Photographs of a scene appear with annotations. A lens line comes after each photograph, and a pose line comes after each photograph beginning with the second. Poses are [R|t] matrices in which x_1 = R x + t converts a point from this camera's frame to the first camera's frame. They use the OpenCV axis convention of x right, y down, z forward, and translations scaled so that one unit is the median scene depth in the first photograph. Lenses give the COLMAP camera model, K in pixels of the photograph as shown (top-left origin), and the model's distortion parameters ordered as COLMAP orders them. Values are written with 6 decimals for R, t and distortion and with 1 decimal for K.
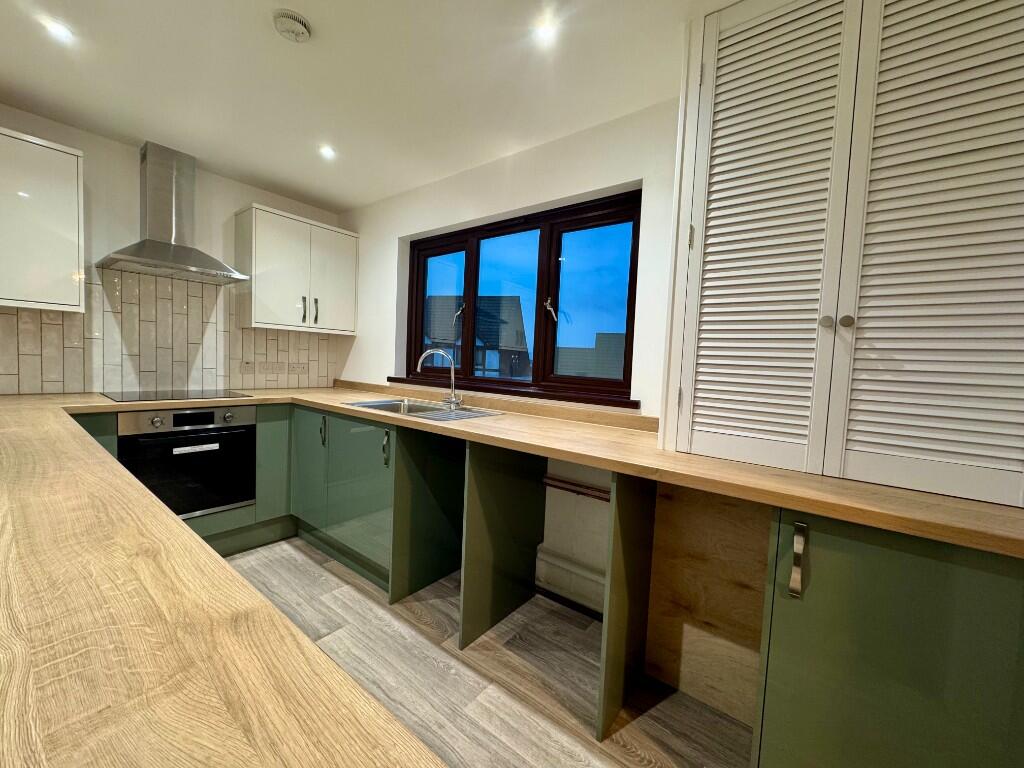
lens RADIAL K [[406.9, 0, 510.5], [0, 406.9, 383.6], [0, 0, 1]] dist [0.000641, -0.000403]
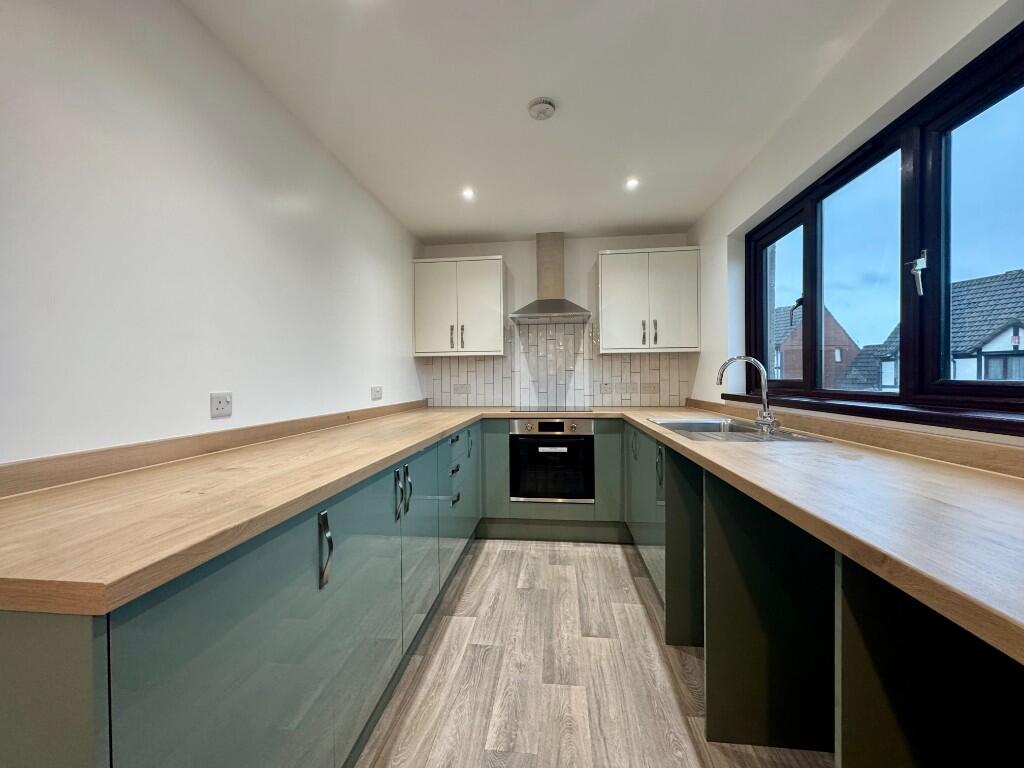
lens RADIAL K [[406.9, 0, 510.5], [0, 406.9, 383.6], [0, 0, 1]] dist [0.000641, -0.000403]
pose [[0.516220, -0.040790, -0.855484, 0.272431], [-0.014297, 0.998316, -0.056227, 0.021937], [0.856337, 0.041256, 0.514767, 0.188280]]
